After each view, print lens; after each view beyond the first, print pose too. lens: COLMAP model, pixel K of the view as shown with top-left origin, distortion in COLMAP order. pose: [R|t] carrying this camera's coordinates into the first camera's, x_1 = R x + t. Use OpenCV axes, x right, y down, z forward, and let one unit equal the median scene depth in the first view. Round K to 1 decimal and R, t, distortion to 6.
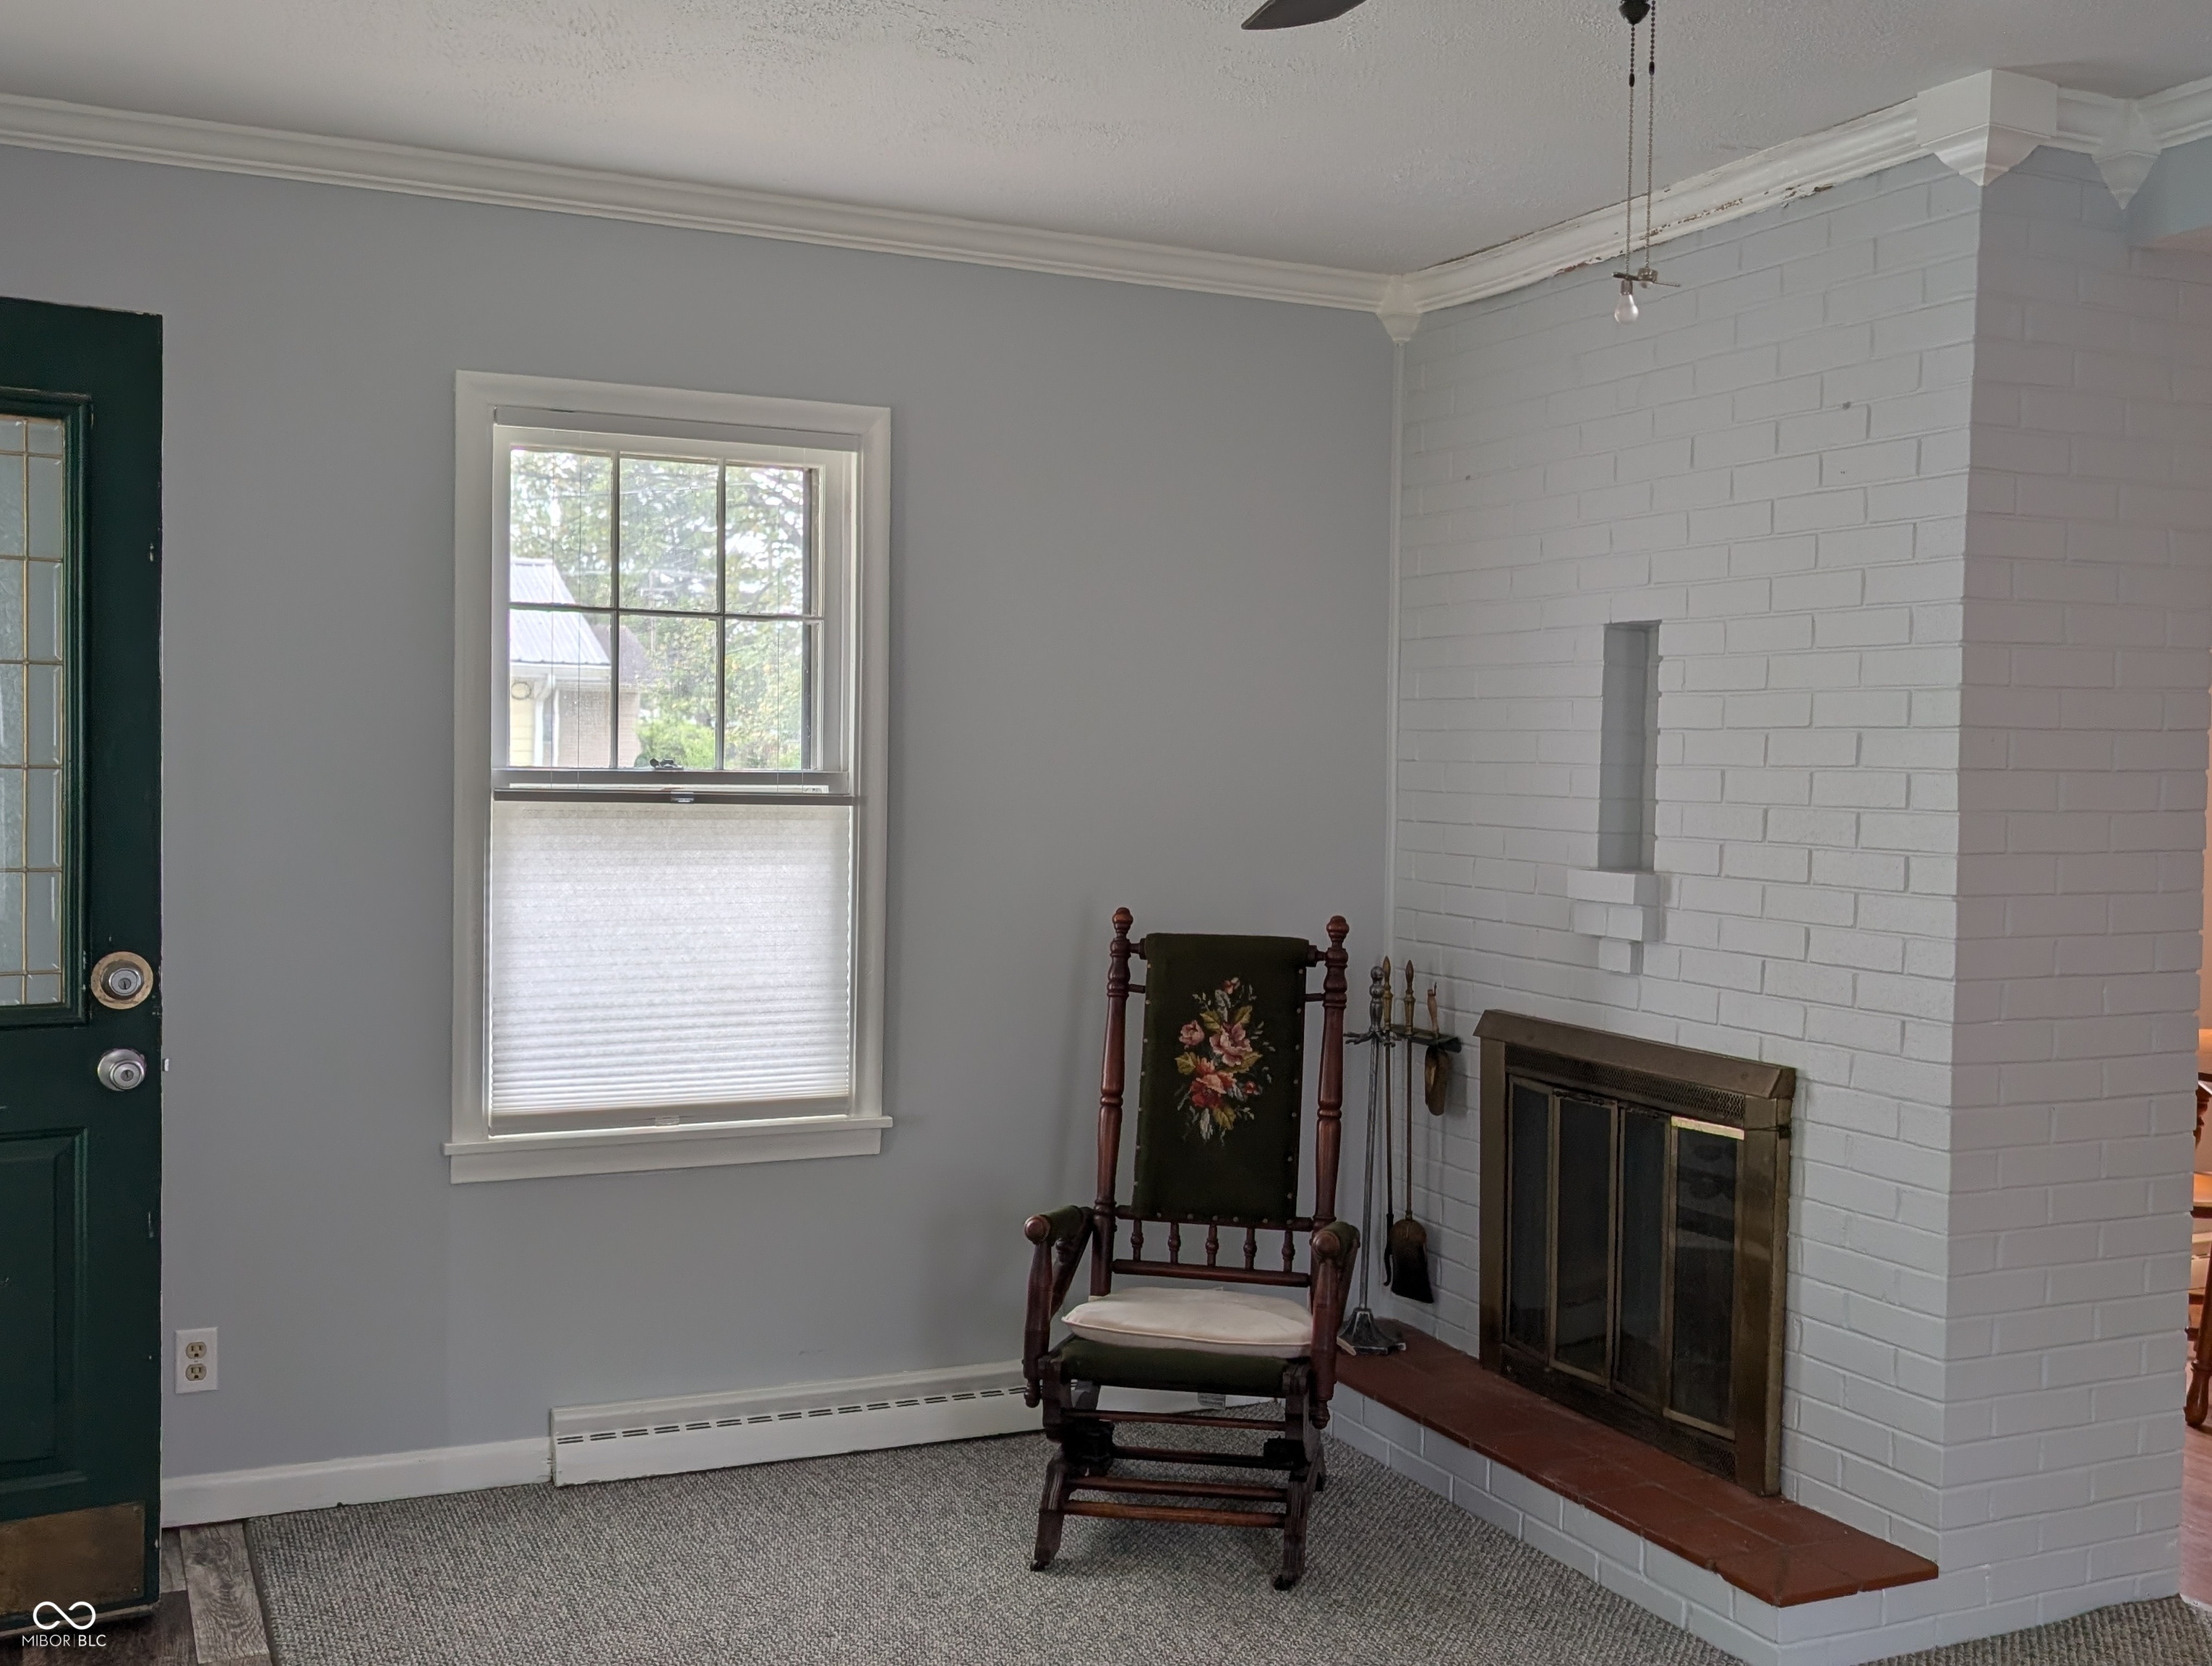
lens RADIAL K [[2242.6, 0, 1108.3], [0, 2242.6, 834.2], [0, 0, 1]] dist [0.057528, 0.000000]
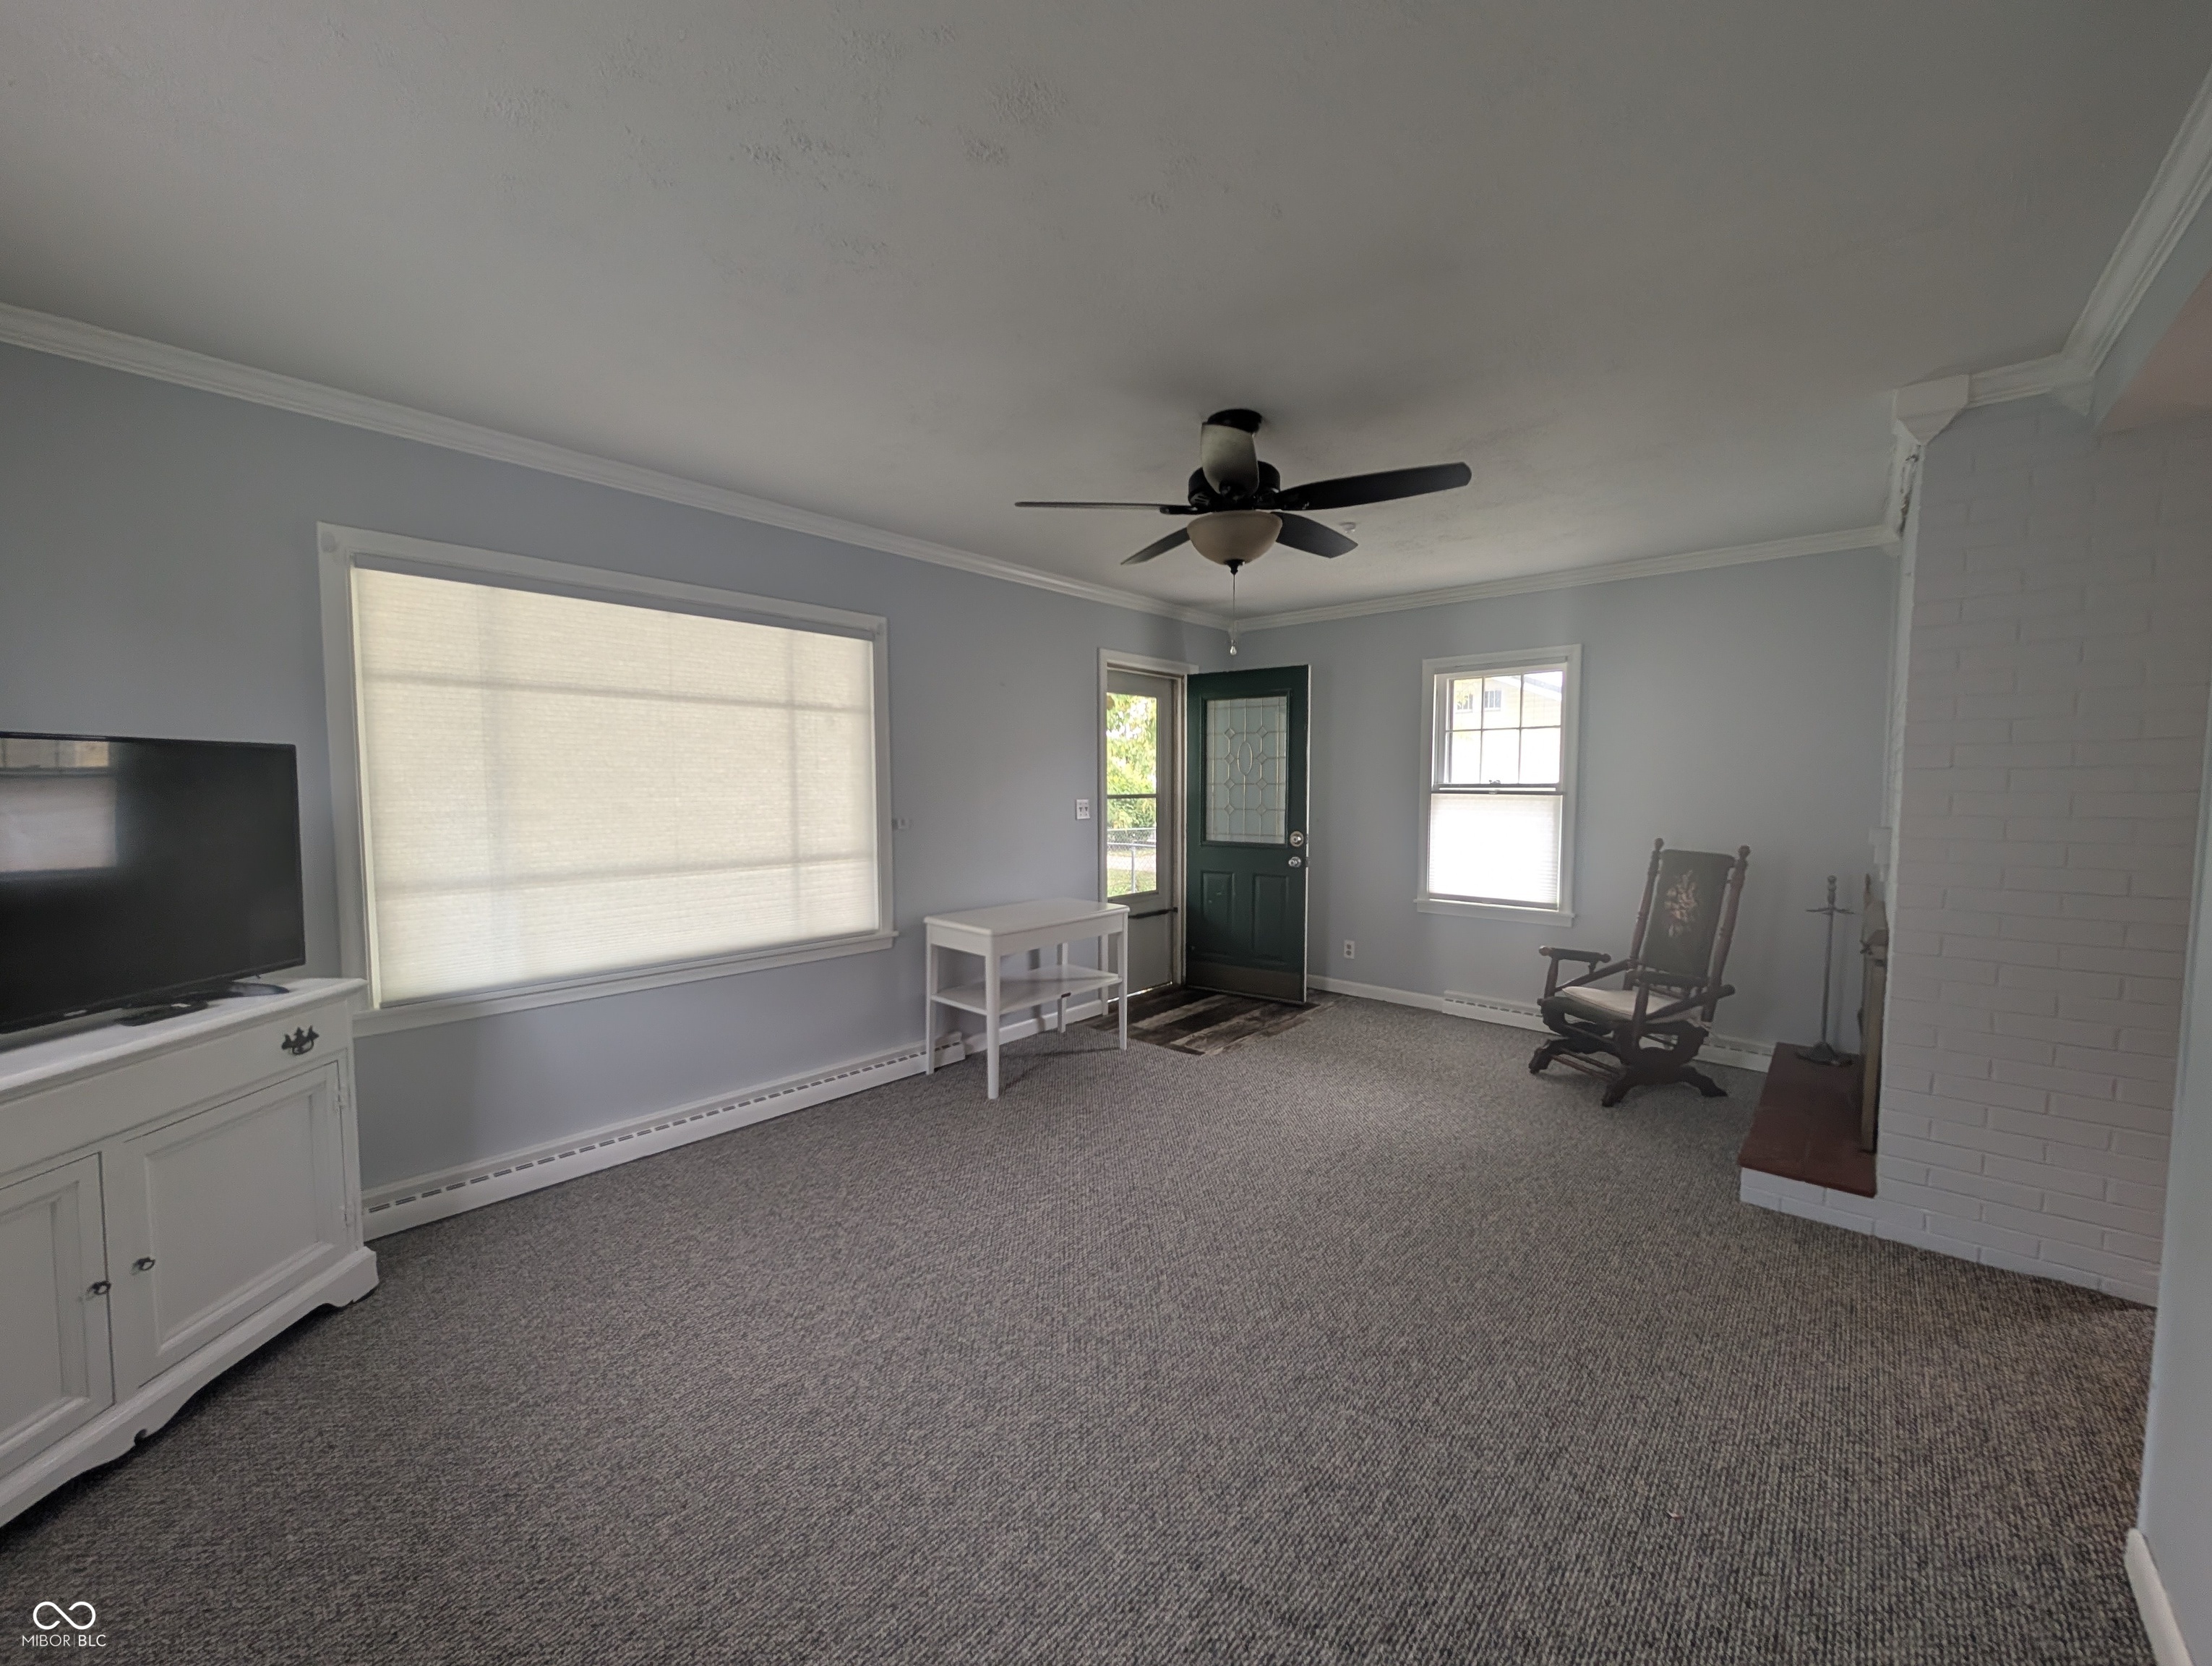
lens RADIAL K [[843.3, 0, 1108.8], [0, 843.3, 829.1], [0, 0, 1]] dist [0.001048, 0.000369]
pose [[0.409586, 0.037577, -0.911497, 0.600539], [-0.022359, 0.999265, 0.031148, 0.008169], [0.911998, 0.007622, 0.410125, 0.097467]]
